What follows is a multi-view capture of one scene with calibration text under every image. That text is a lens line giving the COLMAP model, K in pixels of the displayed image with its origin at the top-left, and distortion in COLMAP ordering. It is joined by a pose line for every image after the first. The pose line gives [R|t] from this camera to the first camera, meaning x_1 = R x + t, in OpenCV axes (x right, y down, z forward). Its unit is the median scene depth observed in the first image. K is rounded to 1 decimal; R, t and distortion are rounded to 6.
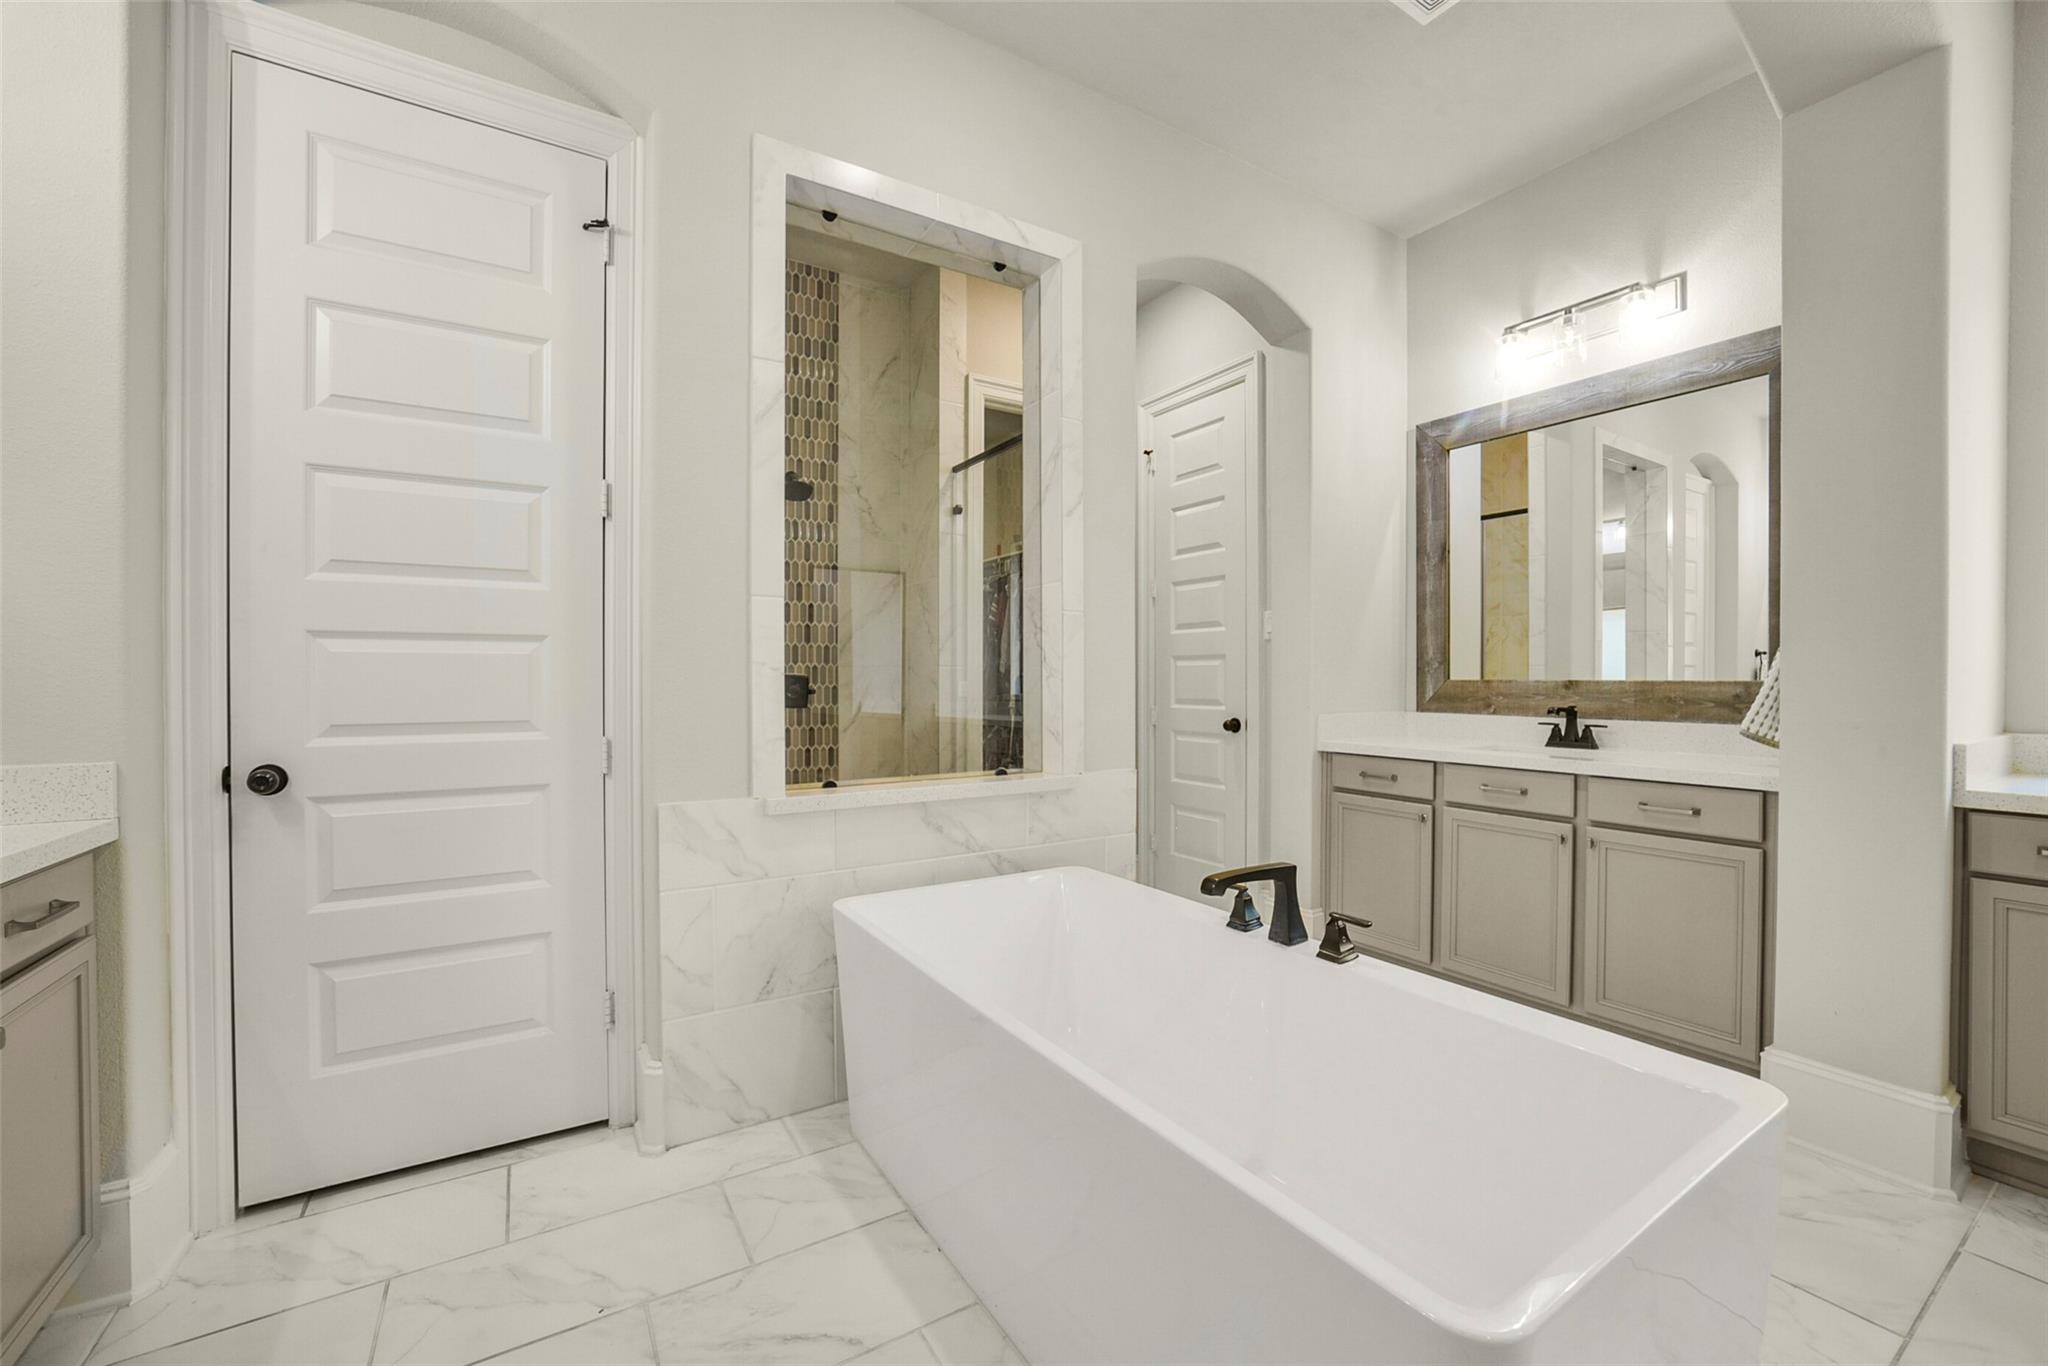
lens RADIAL K [[823.0, 0, 1024.0], [0, 823.0, 683.0], [0, 0, 1]] dist [-0.040163, 0.009438]
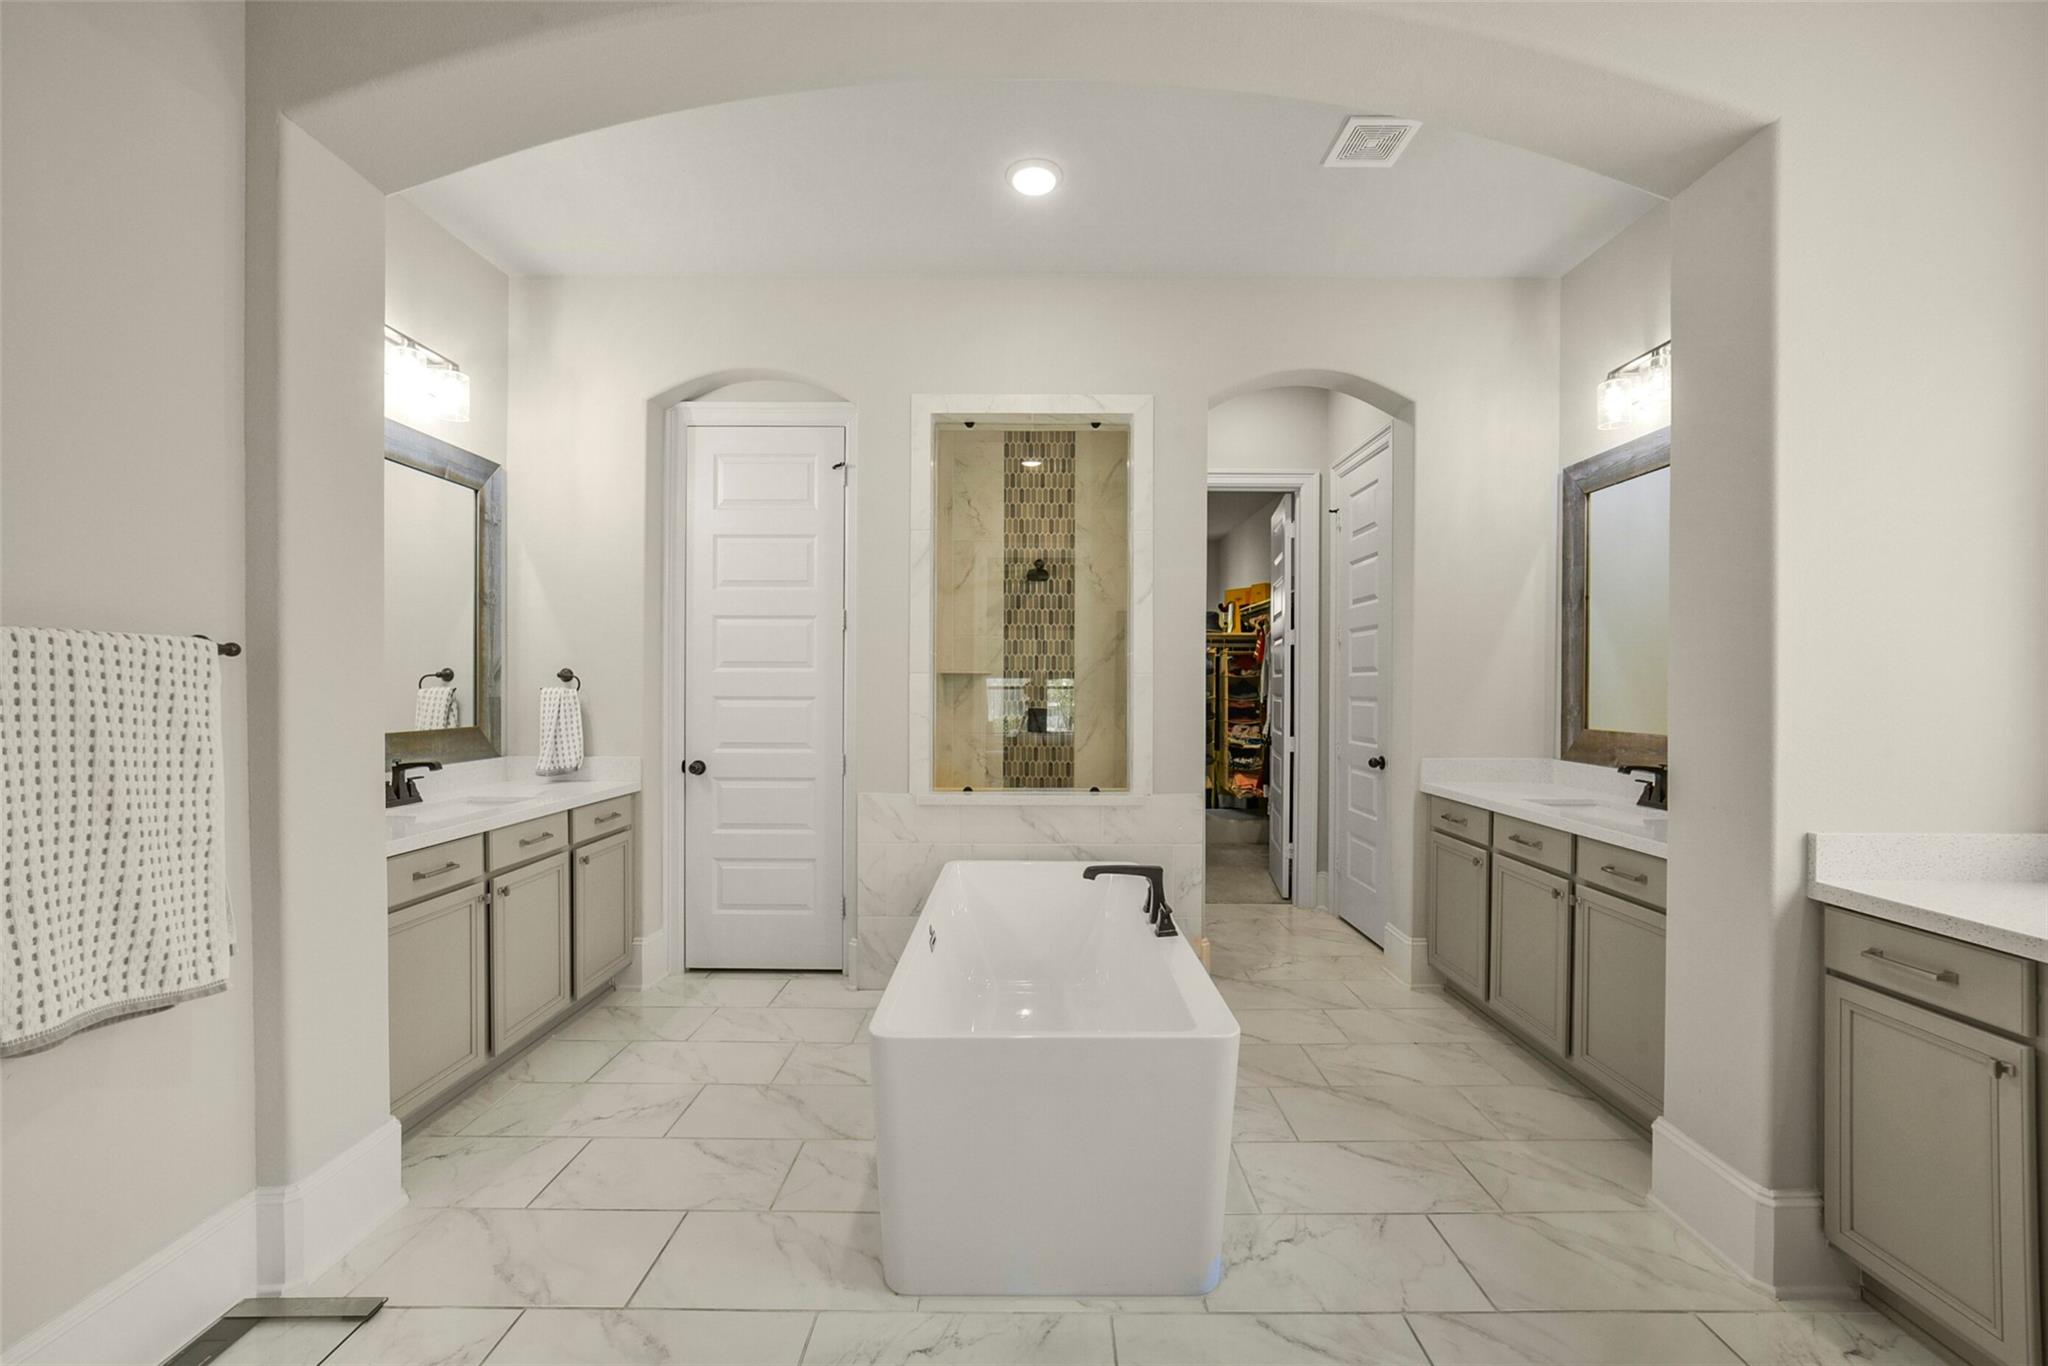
lens RADIAL K [[804.5, 0, 1020.3], [0, 804.5, 688.0], [0, 0, 1]] dist [-0.026529, 0.008485]
pose [[0.844917, 0.005616, -0.534869, 0.629320], [-0.007302, 0.999973, -0.001035, -0.064858], [0.534848, 0.004780, 0.844935, -0.232010]]
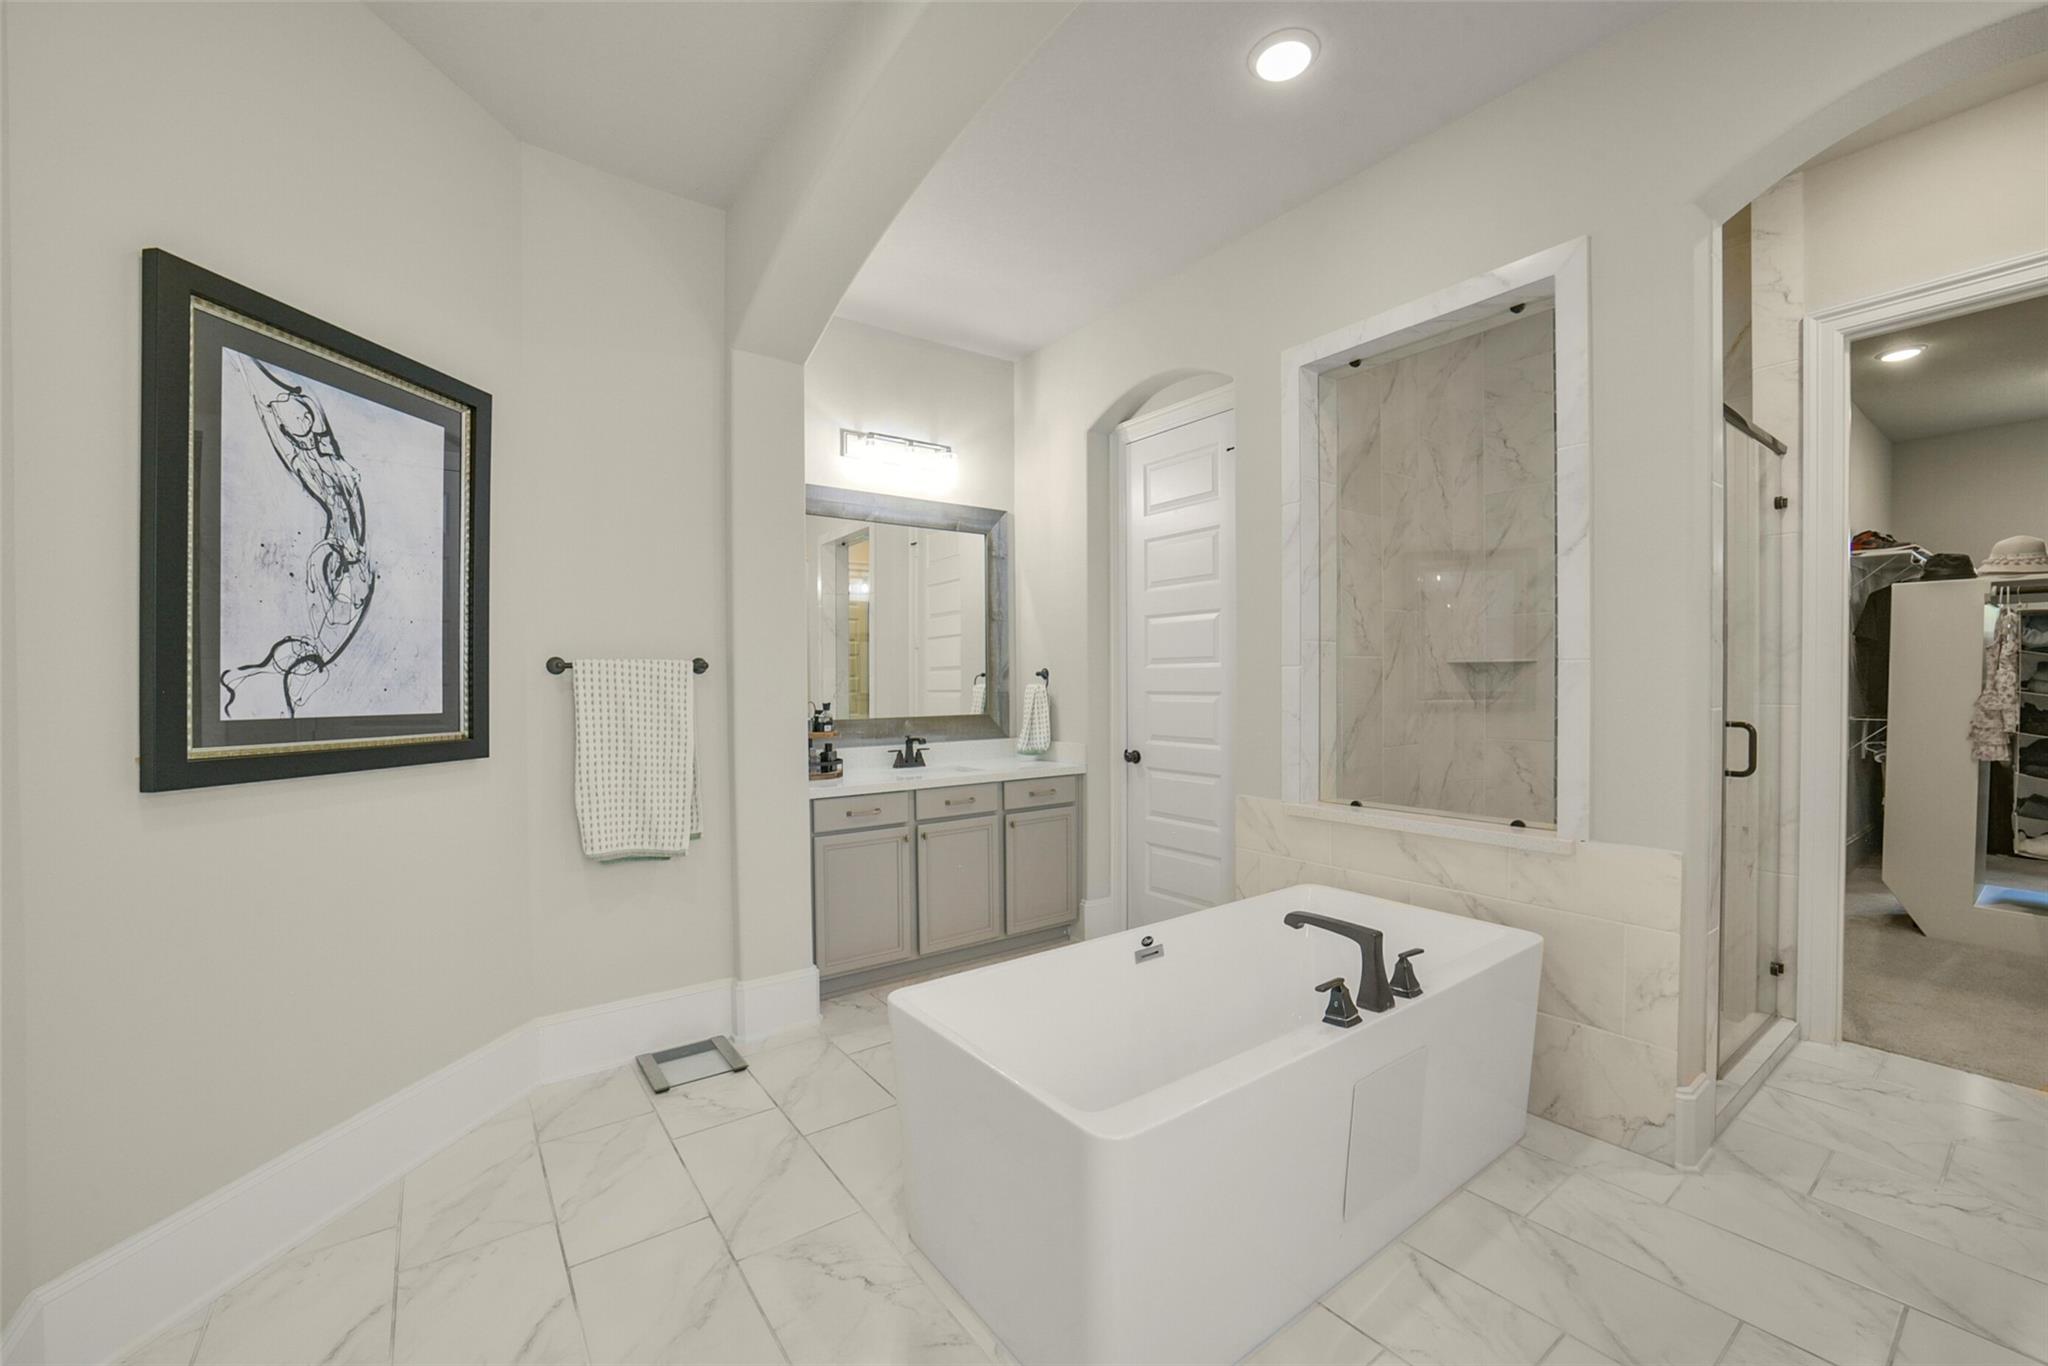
lens RADIAL K [[810.6, 0, 1024.9], [0, 810.6, 689.5], [0, 0, 1]] dist [-0.050217, 0.008998]
pose [[0.070230, 0.011485, -0.997465, 0.934840], [0.003751, 0.999924, 0.011778, -0.069879], [0.997524, -0.004569, 0.070182, 0.363104]]
